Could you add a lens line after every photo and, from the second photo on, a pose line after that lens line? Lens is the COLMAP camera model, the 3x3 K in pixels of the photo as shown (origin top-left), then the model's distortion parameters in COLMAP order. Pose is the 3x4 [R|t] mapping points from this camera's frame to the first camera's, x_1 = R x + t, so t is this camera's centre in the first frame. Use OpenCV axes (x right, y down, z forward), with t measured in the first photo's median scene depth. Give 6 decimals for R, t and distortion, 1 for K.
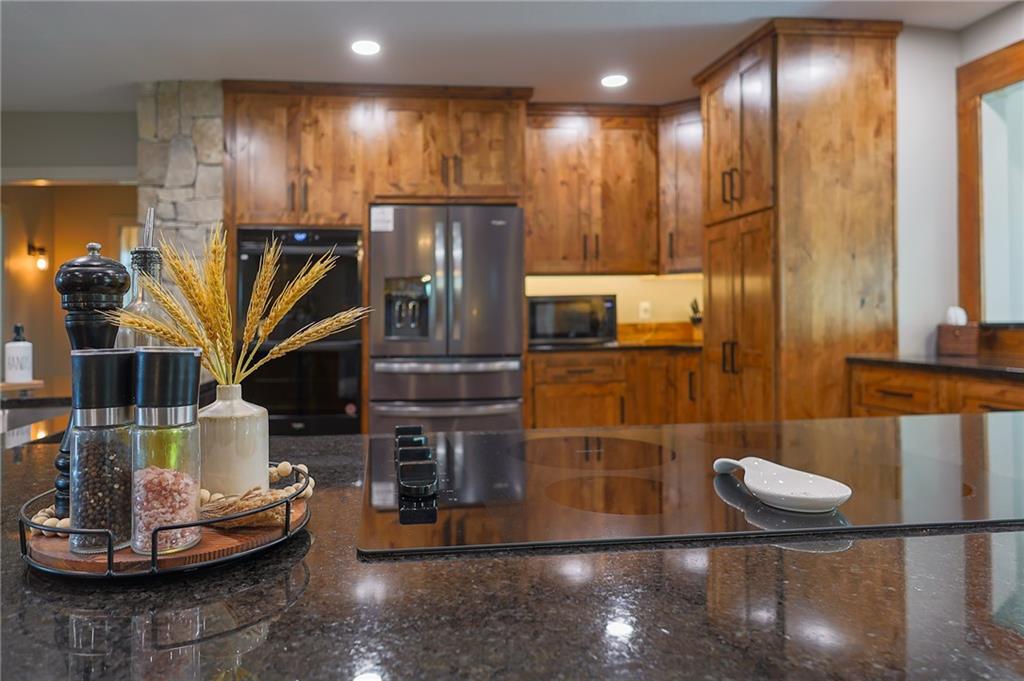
lens RADIAL K [[627.9, 0, 449.0], [0, 627.9, 328.6], [0, 0, 1]] dist [-0.013677, 0.007786]
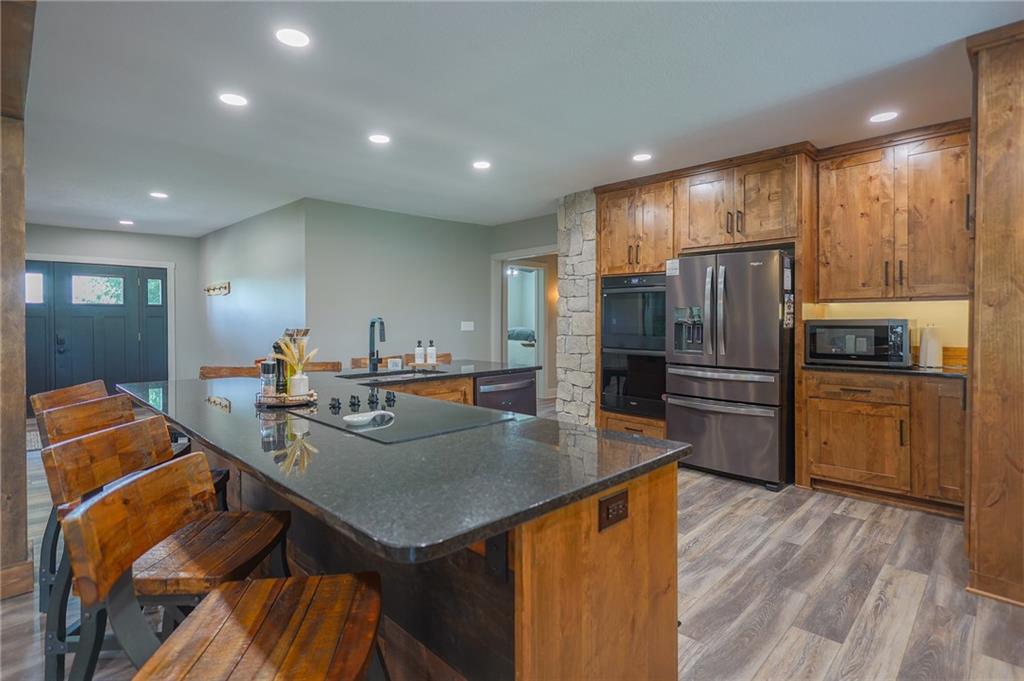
lens RADIAL K [[508.8, 0, 535.4], [0, 508.8, 332.3], [0, 0, 1]] dist [-0.002463, 0.001820]
pose [[0.658383, 0.031807, -0.752011, 0.536526], [-0.020284, 0.999494, 0.024516, -0.046701], [0.752410, -0.000888, 0.658694, 0.003366]]
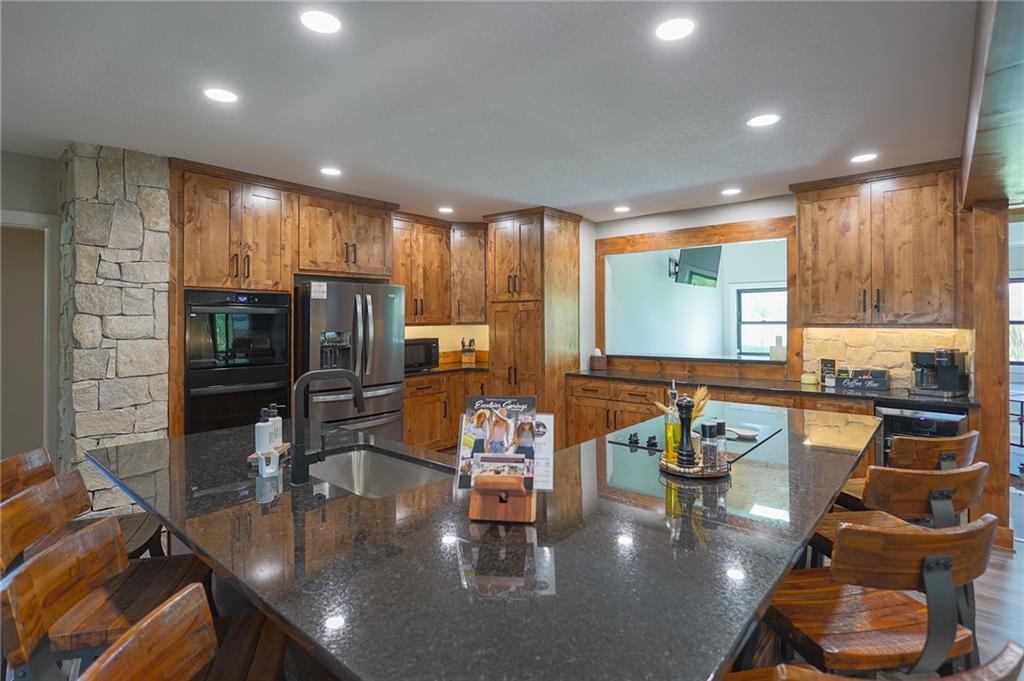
lens RADIAL K [[508.8, 0, 513.4], [0, 508.8, 339.6], [0, 0, 1]] dist [-0.002463, 0.001820]
pose [[0.719331, -0.017490, 0.694448, -0.544652], [0.006867, 0.999813, 0.018069, -0.080728], [-0.694634, -0.008229, 0.719316, -0.082617]]
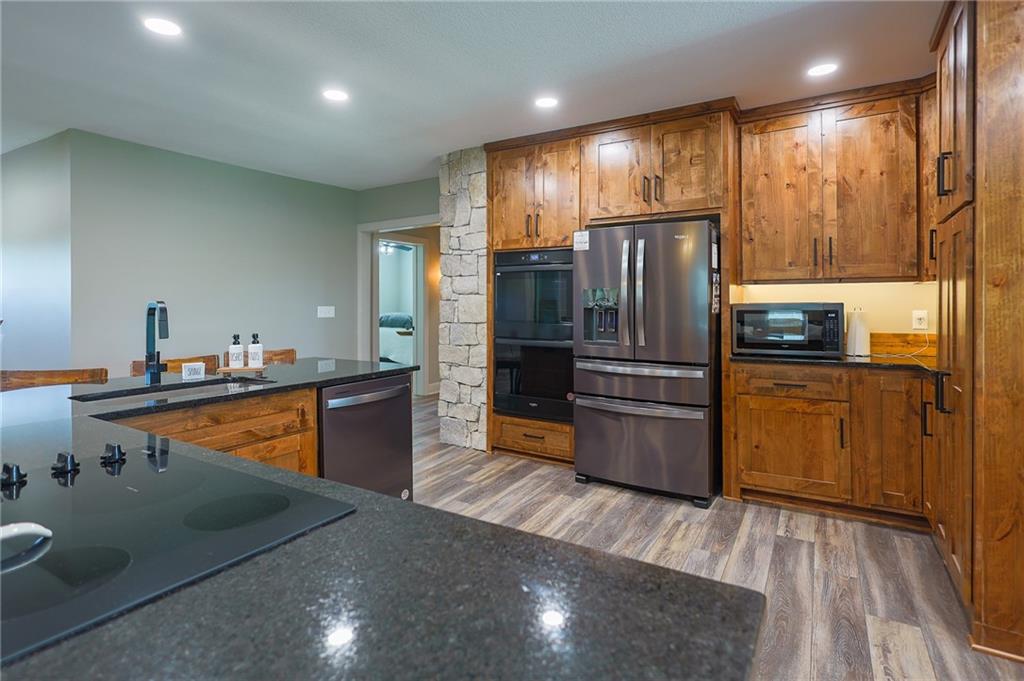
lens RADIAL K [[508.8, 0, 534.3], [0, 508.8, 306.8], [0, 0, 1]] dist [-0.002463, 0.001820]
pose [[0.811993, 0.016133, -0.583444, 0.363862], [-0.018733, 0.999823, 0.001577, -0.047268], [0.583366, 0.009649, 0.812152, 0.164683]]
